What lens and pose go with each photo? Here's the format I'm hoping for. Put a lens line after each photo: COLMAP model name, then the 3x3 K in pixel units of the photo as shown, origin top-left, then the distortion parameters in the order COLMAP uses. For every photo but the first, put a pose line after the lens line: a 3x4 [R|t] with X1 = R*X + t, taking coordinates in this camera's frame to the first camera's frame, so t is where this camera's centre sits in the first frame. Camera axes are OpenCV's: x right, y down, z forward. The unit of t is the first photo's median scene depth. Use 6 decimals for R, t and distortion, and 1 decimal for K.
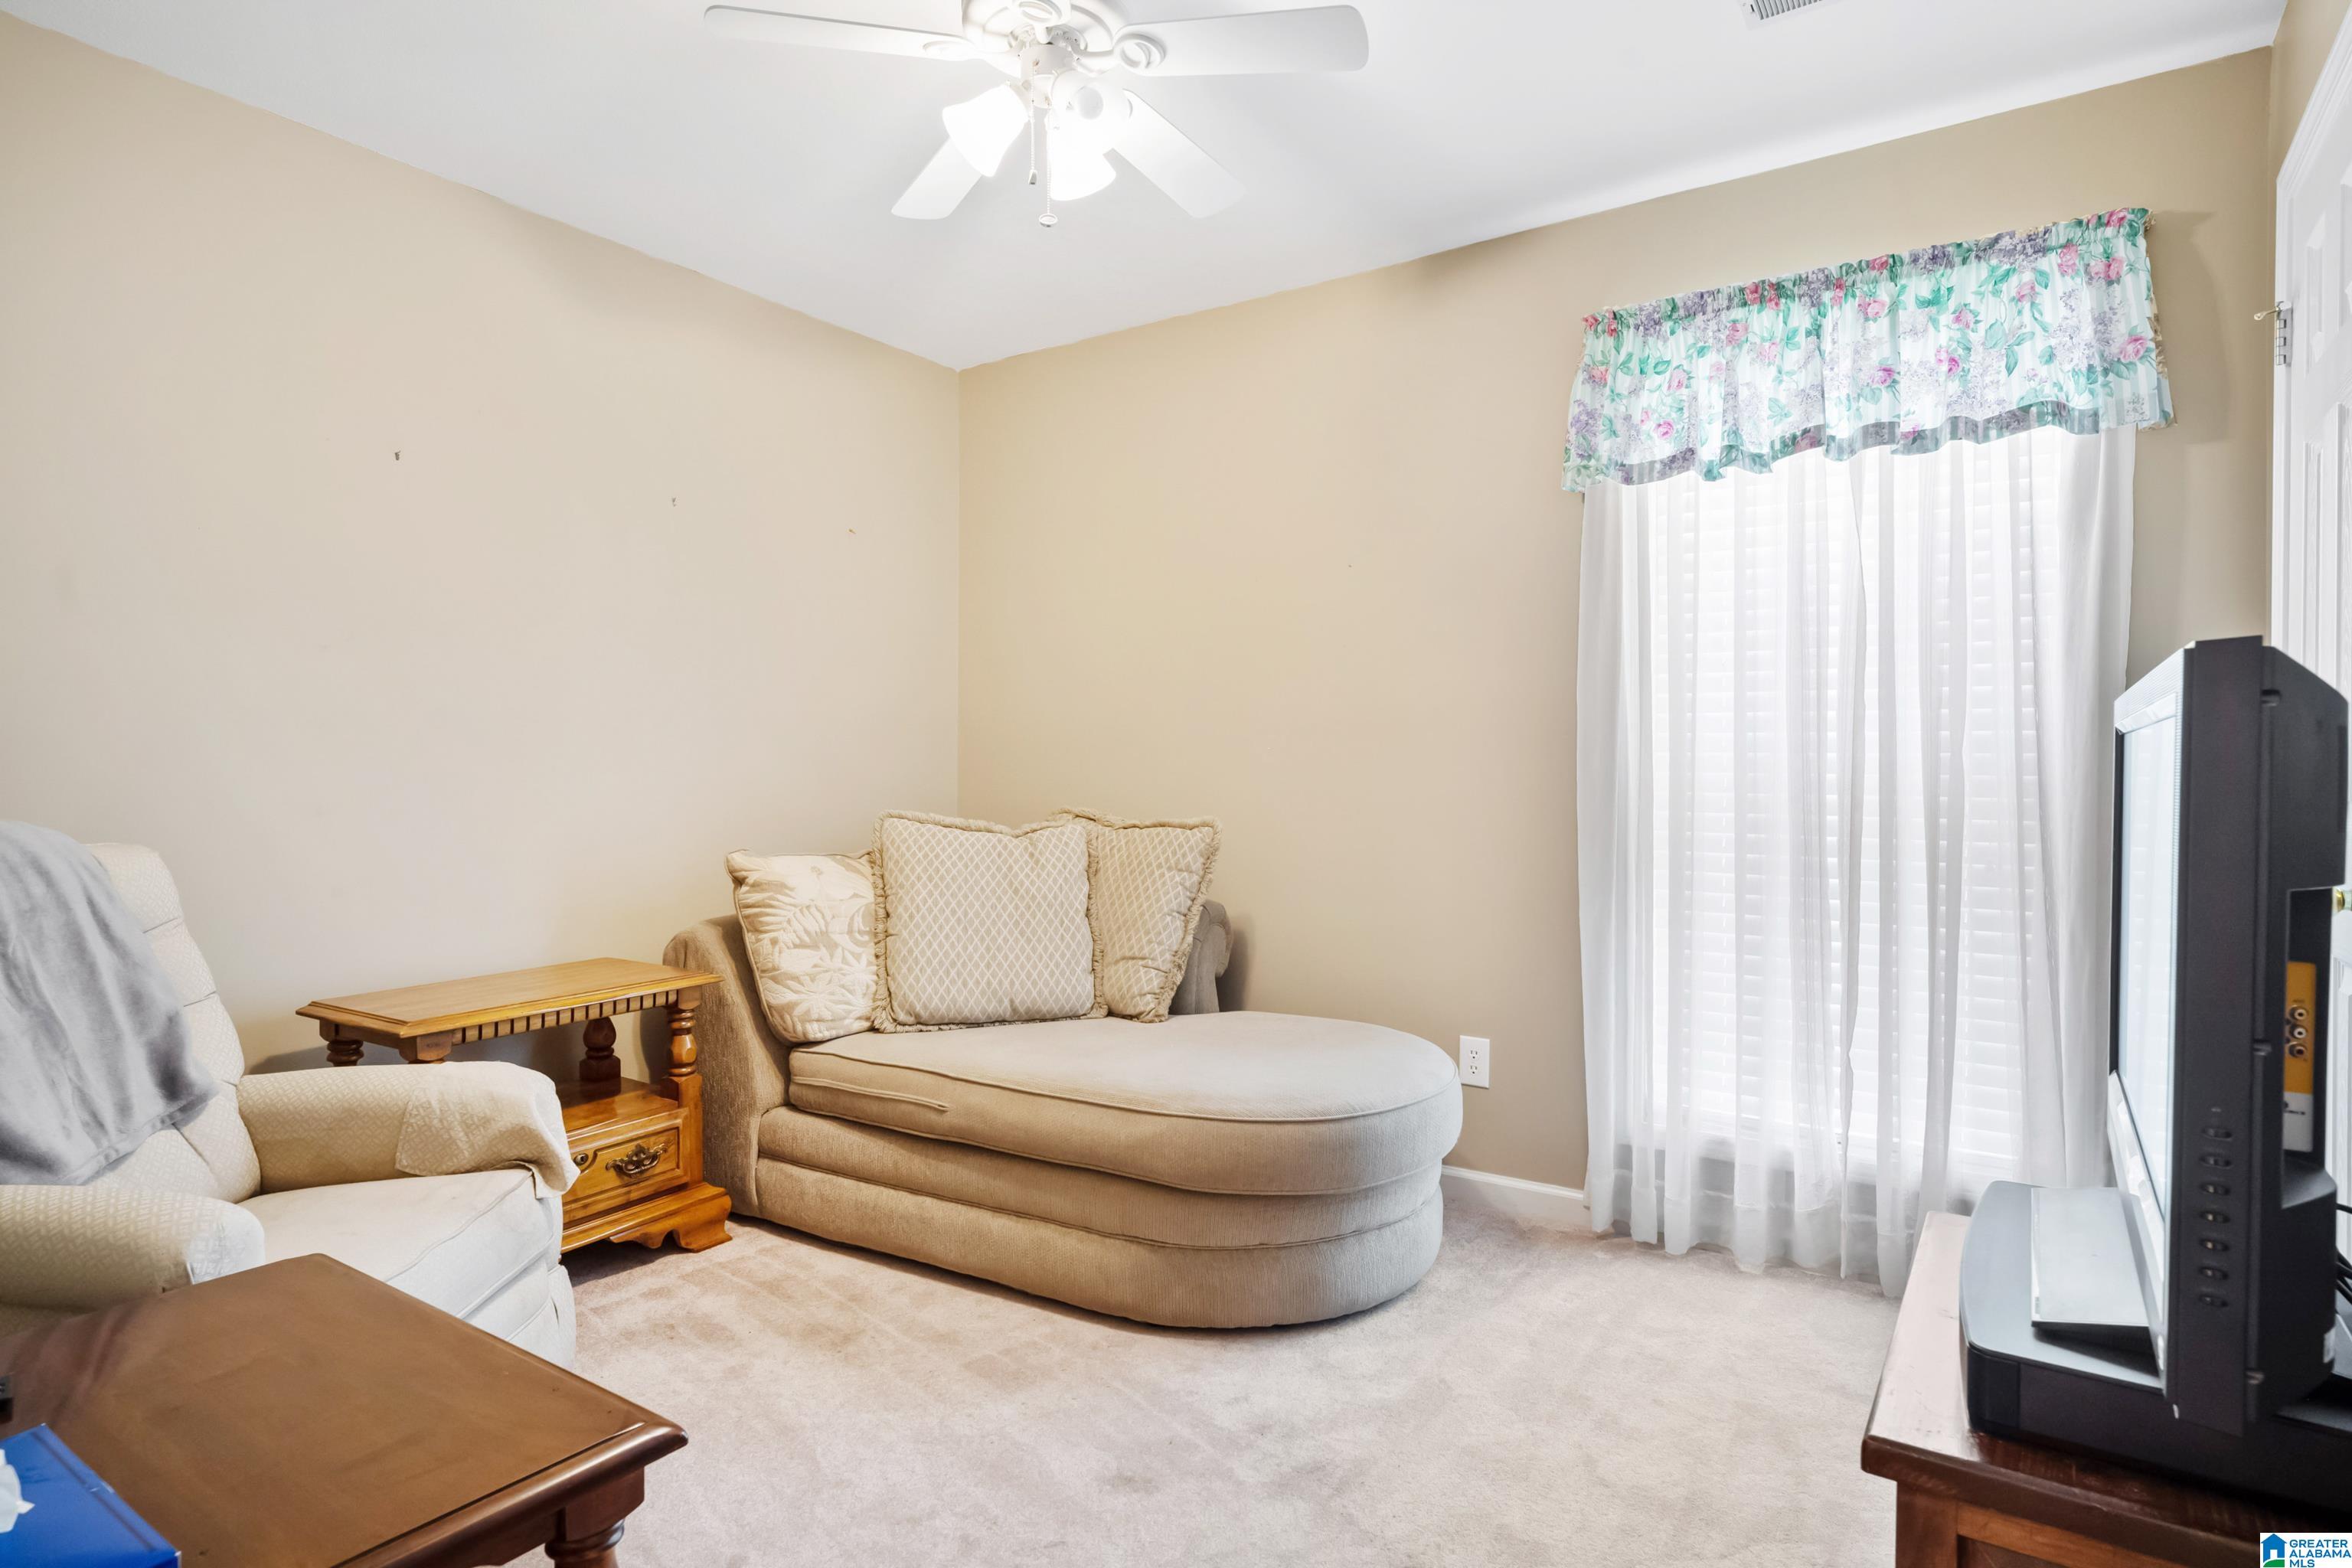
lens RADIAL K [[1265.9, 0, 1172.0], [0, 1265.9, 777.7], [0, 0, 1]] dist [-0.000598, -0.000063]
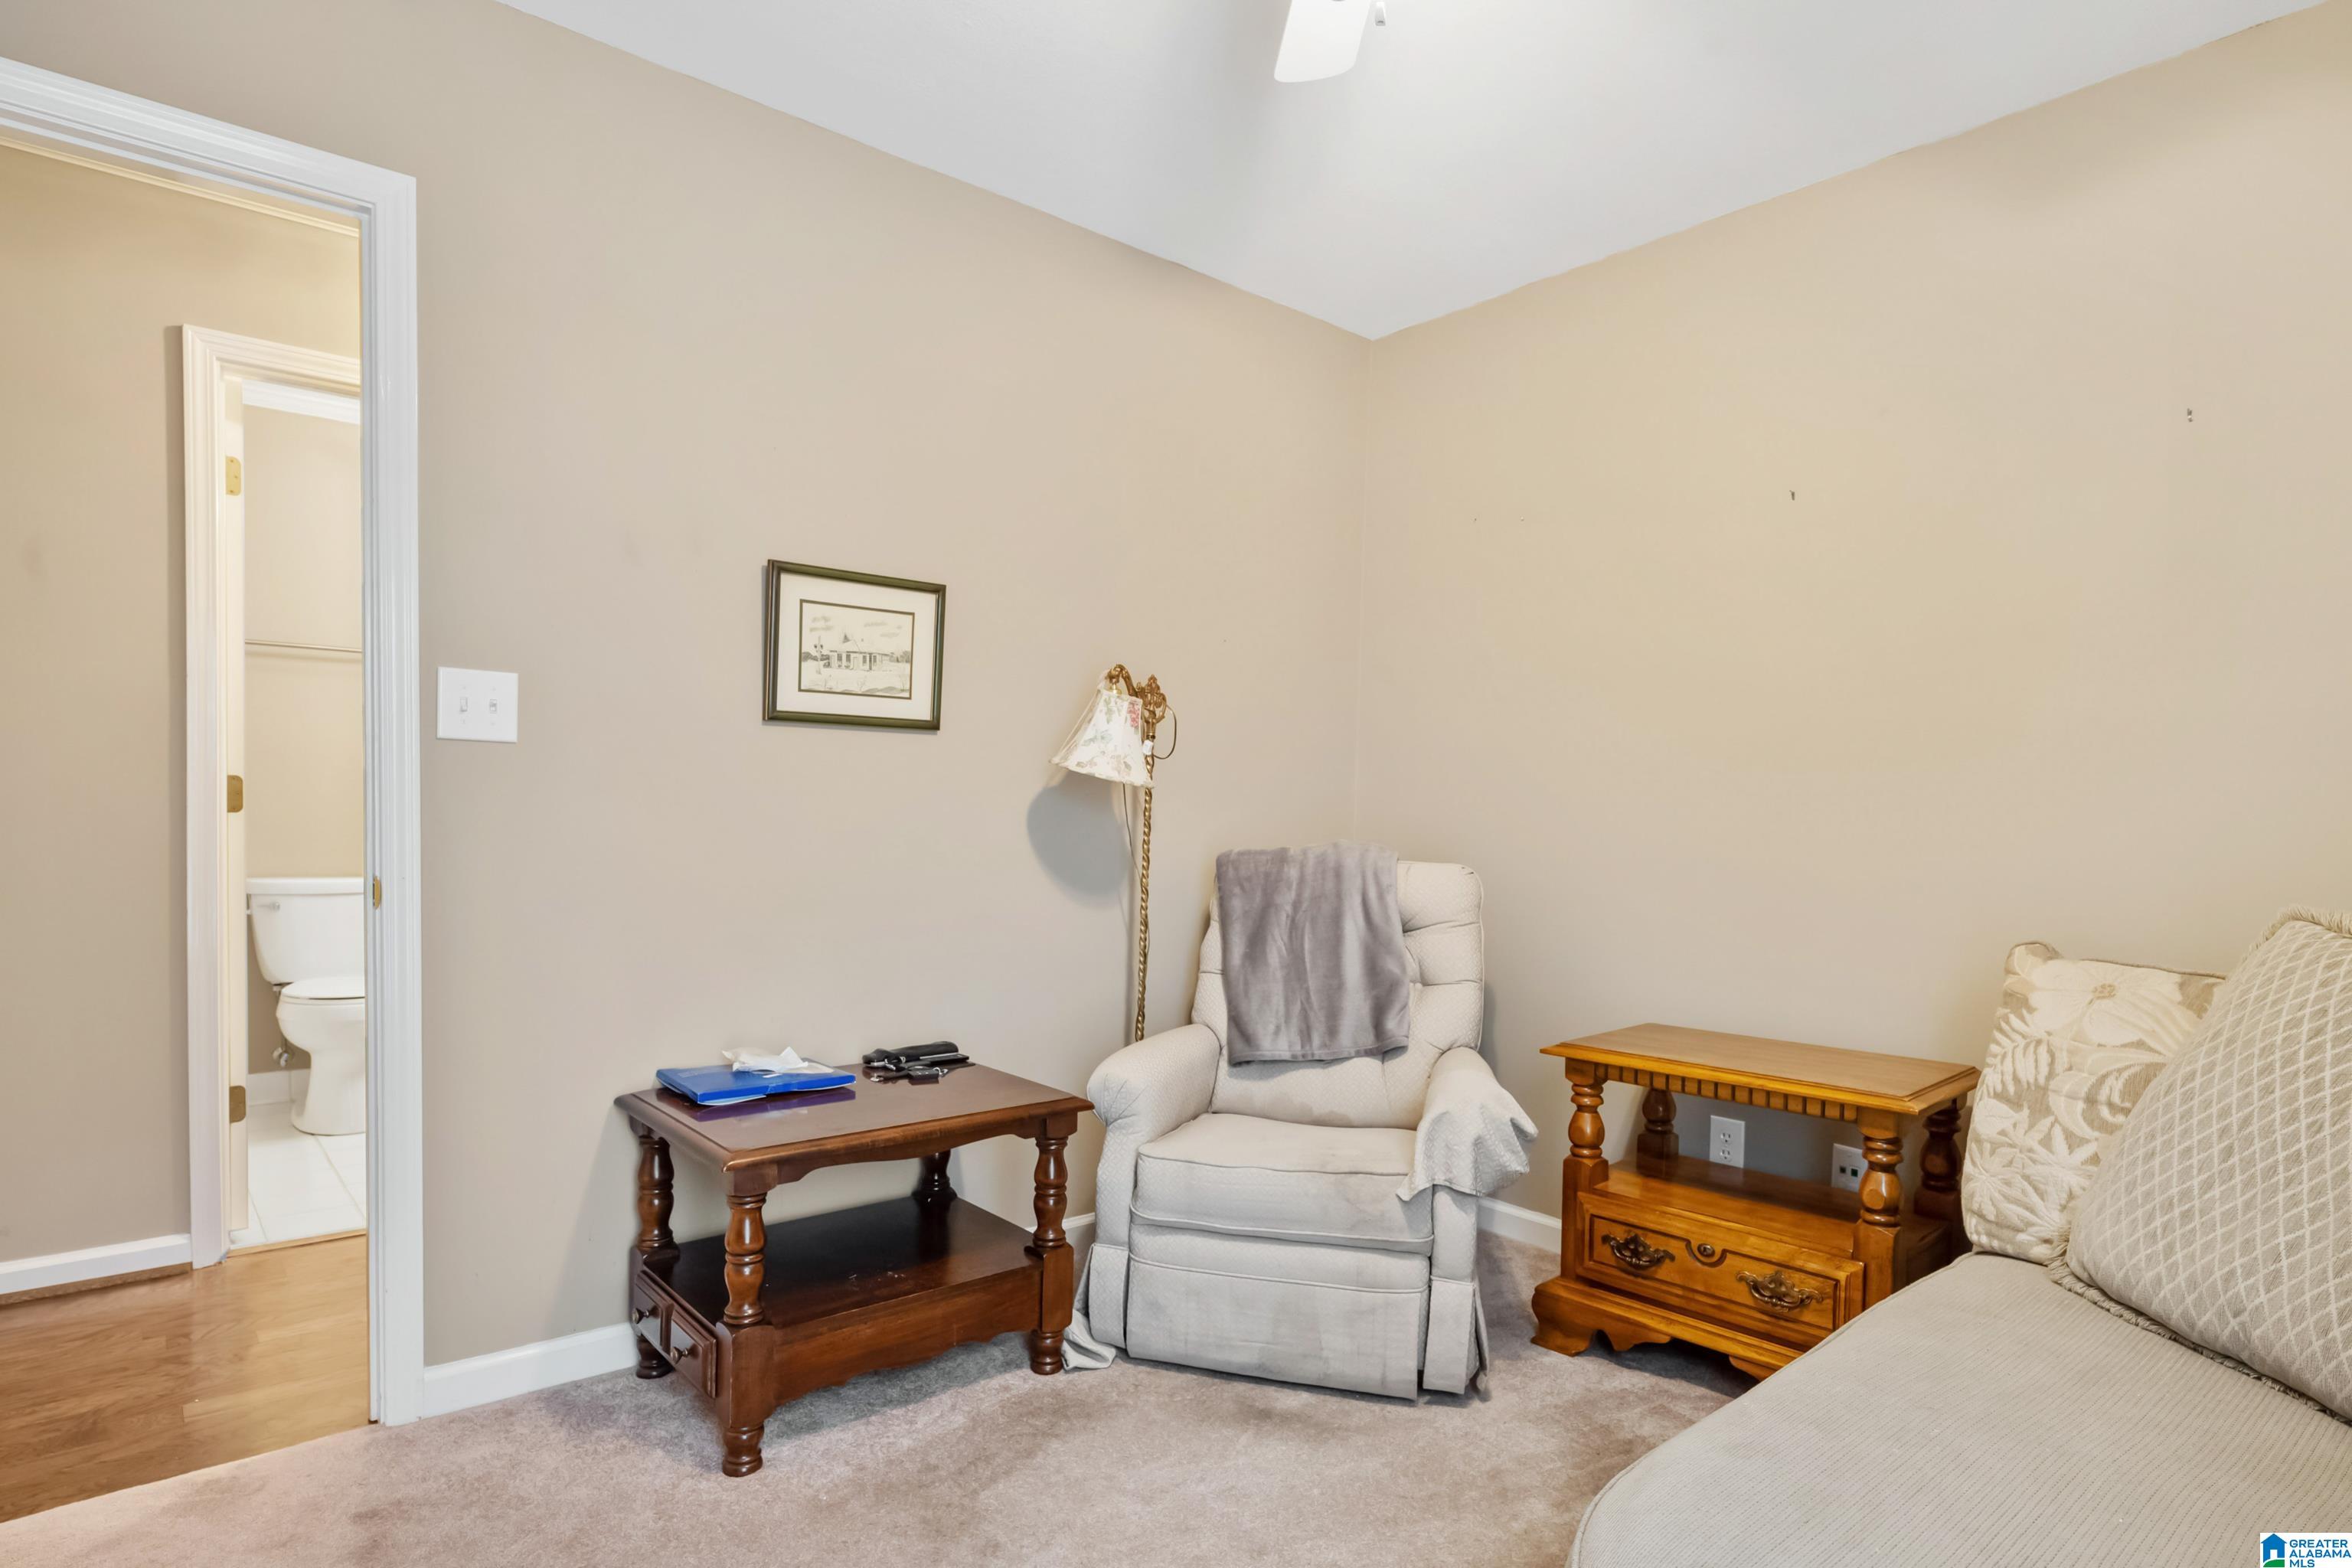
lens RADIAL K [[1243.6, 0, 1173.0], [0, 1243.6, 793.5], [0, 0, 1]] dist [0.005586, -0.000686]
pose [[-0.284743, -0.018484, -0.958426, 0.430230], [-0.021589, 0.999684, -0.012865, -0.004431], [0.958361, 0.017028, -0.285052, 0.758439]]
